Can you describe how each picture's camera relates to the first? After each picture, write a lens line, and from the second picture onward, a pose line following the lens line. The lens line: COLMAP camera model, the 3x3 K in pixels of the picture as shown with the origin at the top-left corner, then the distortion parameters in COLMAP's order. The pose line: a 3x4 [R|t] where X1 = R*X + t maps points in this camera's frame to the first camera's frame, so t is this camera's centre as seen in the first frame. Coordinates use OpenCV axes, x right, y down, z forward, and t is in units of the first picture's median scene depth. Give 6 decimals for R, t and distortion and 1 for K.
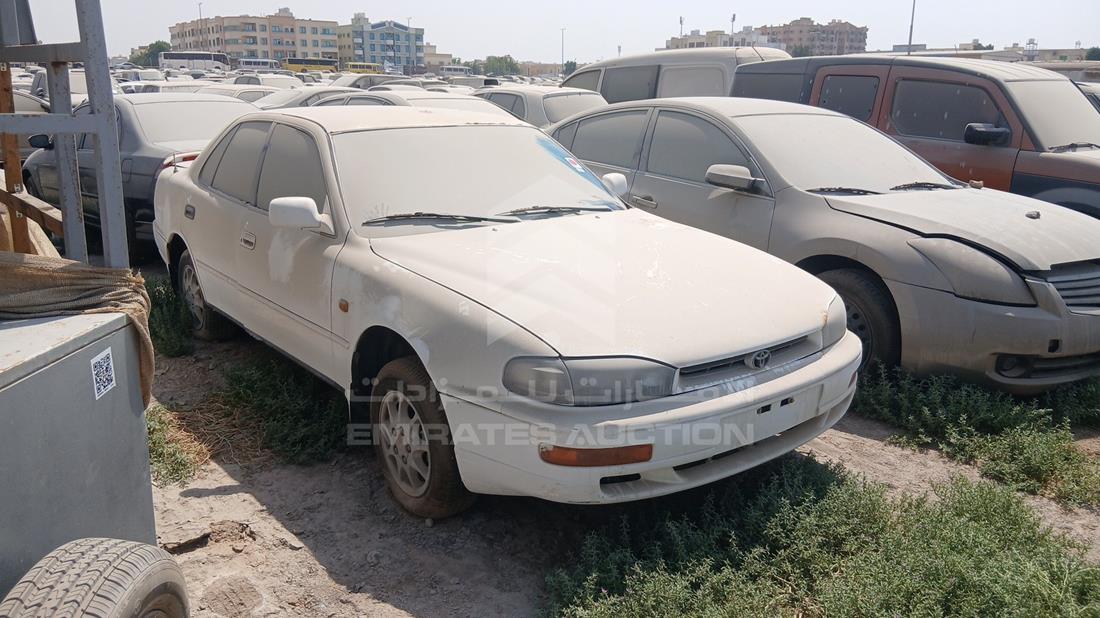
lens RADIAL K [[836.6, 0, 550.0], [0, 836.6, 309.0], [0, 0, 1]] dist [0.123611, -0.226753]
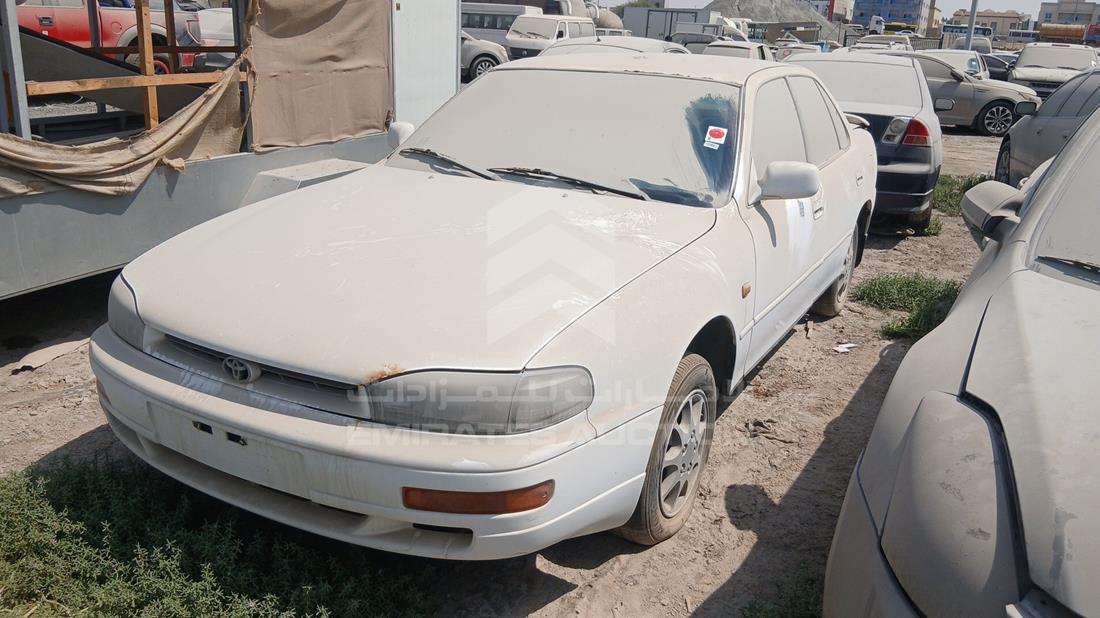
lens RADIAL K [[836.6, 0, 550.0], [0, 836.6, 309.0], [0, 0, 1]] dist [0.123611, -0.226753]
pose [[0.383793, 0.291590, -0.876173, 0.773818], [-0.273372, 0.942181, 0.193811, -0.163260], [0.882027, 0.165138, 0.441315, 0.707816]]
